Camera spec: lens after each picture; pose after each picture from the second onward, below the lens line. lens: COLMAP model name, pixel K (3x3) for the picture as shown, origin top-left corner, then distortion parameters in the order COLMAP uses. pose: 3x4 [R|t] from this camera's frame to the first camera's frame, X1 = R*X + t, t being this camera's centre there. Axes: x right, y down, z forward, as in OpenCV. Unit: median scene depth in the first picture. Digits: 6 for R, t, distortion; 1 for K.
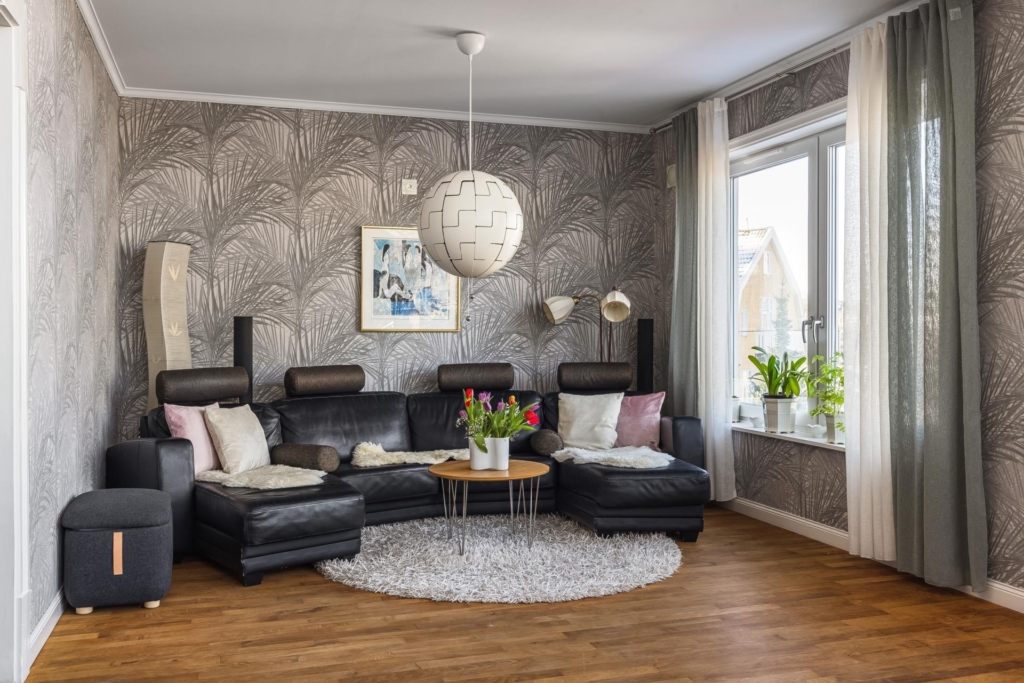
lens RADIAL K [[907.1, 0, 512.1], [0, 907.1, 337.2], [0, 0, 1]] dist [-0.003802, -0.006518]
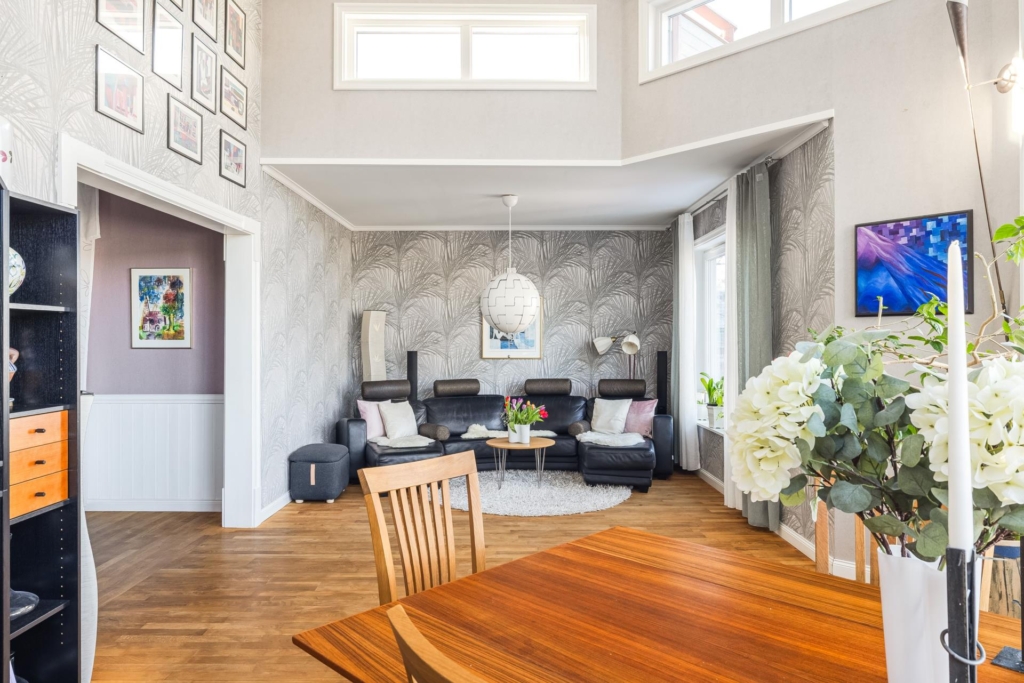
lens RADIAL K [[676.1, 0, 512.1], [0, 676.1, 339.1], [0, 0, 1]] dist [-0.025578, 0.000831]
pose [[0.951960, -0.001615, -0.306219, 0.290398], [-0.000854, 0.999968, -0.007927, -0.035368], [0.306222, 0.007807, 0.951928, -0.198961]]
